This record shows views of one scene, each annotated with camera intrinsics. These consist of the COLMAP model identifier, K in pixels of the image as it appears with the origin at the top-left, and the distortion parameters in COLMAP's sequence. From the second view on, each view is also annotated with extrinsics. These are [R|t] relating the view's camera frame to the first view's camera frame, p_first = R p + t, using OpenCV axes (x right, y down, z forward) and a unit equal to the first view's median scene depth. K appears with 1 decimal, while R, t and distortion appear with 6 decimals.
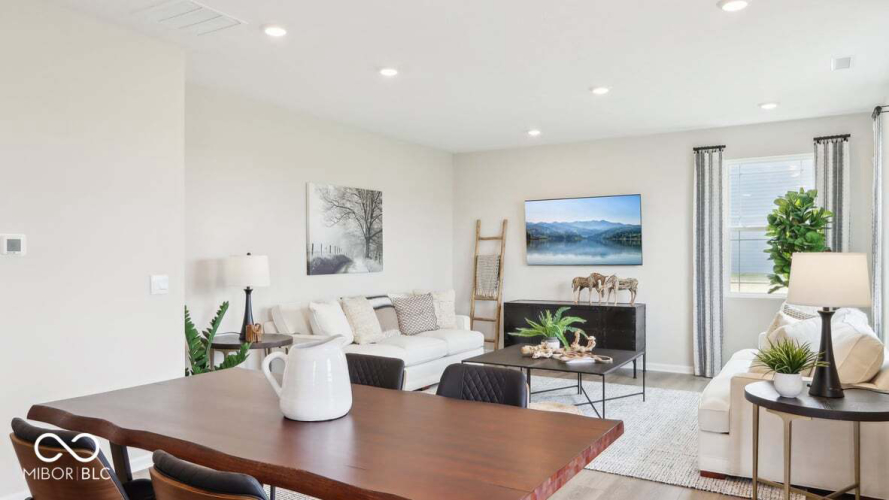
lens RADIAL K [[628.7, 0, 442.4], [0, 628.7, 263.5], [0, 0, 1]] dist [-0.000362, 0.009758]
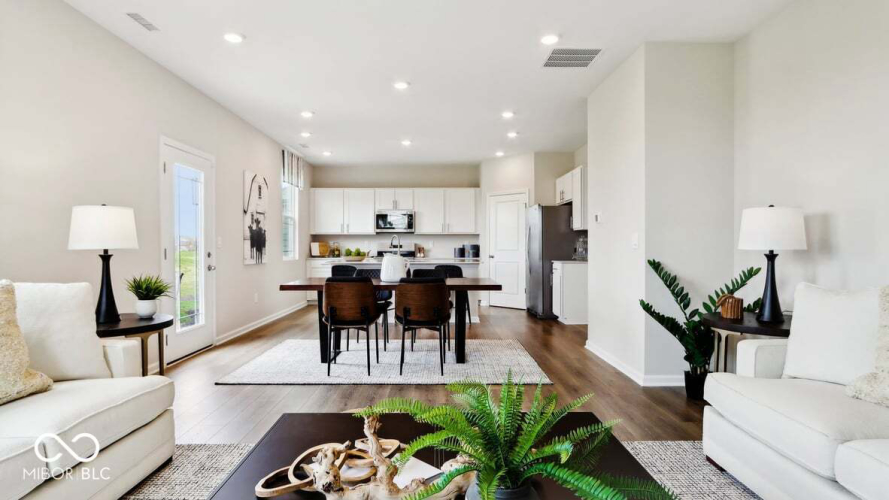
lens RADIAL K [[486.3, 0, 441.5], [0, 486.3, 246.6], [0, 0, 1]] dist [-0.001773, -0.000066]
pose [[-0.848452, 0.005670, -0.529243, 0.253343], [-0.001264, 0.999918, 0.012739, 0.019850], [0.529271, 0.011477, -0.848375, 0.995471]]
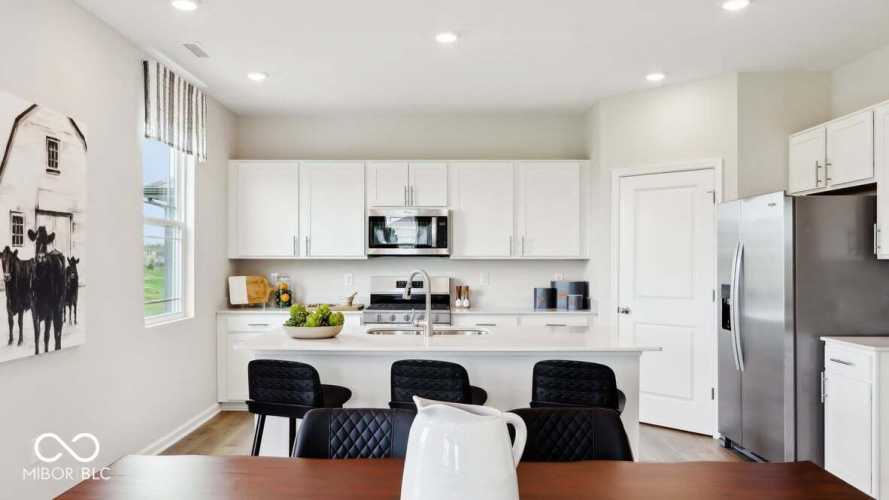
lens RADIAL K [[668.0, 0, 442.9], [0, 668.0, 255.1], [0, 0, 1]] dist [-0.000679, 0.000160]
pose [[-0.856765, -0.000534, -0.515707, 0.048250], [-0.003847, 0.999978, 0.005355, -0.008156], [0.515693, 0.006572, -0.856748, 0.526297]]
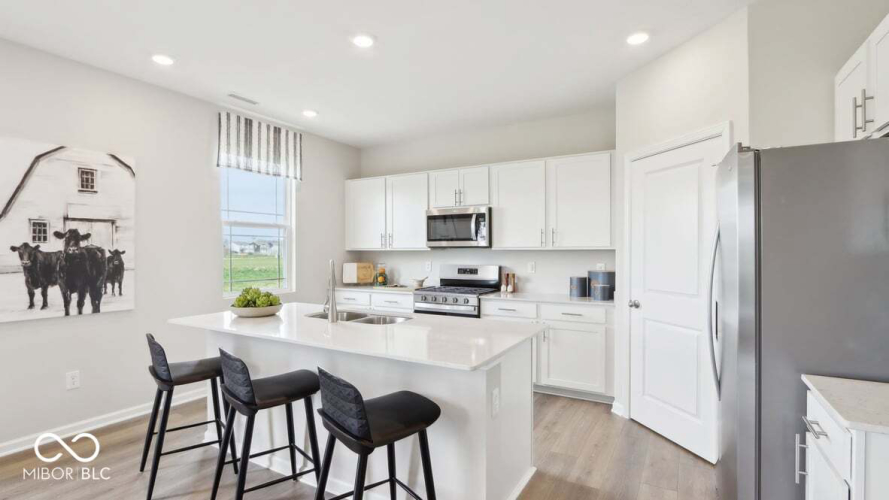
lens RADIAL K [[429.8, 0, 438.7], [0, 429.8, 251.9], [0, 0, 1]] dist [-0.006535, -0.000111]
pose [[-0.999873, 0.006400, -0.014613, -0.336769], [0.006204, 0.999890, 0.013454, -0.004527], [0.014698, 0.013362, -0.999803, 0.424383]]
